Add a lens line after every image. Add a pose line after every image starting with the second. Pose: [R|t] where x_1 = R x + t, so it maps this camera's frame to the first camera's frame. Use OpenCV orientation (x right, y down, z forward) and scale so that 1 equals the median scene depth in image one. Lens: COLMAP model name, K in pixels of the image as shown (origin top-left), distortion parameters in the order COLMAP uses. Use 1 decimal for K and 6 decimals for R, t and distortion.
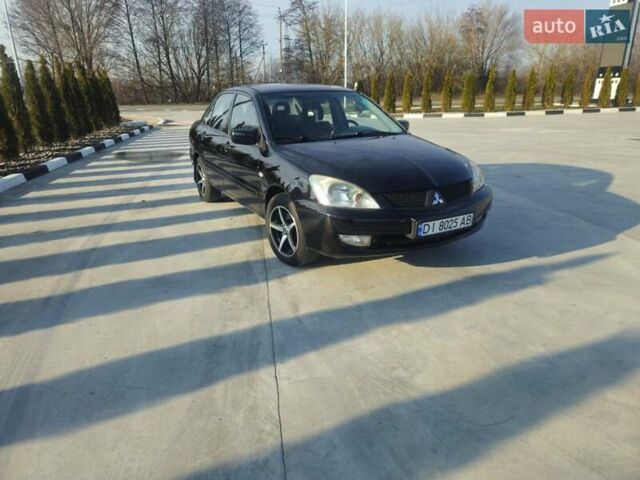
lens RADIAL K [[405.1, 0, 320.0], [0, 405.1, 240.0], [0, 0, 1]] dist [0.043324, -0.028831]
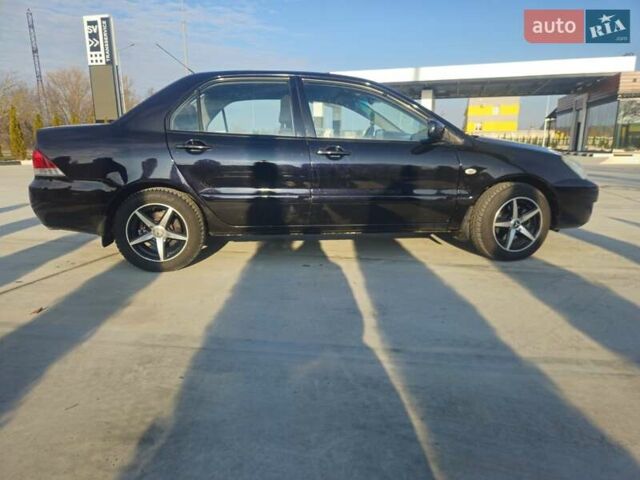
lens RADIAL K [[402.0, 0, 319.8], [0, 402.0, 245.8], [0, 0, 1]] dist [0.049088, -0.030469]
pose [[0.427560, -0.203799, 0.880714, -0.868845], [0.293483, 0.952777, 0.077997, -0.140399], [-0.855020, 0.225126, 0.467181, 0.742929]]
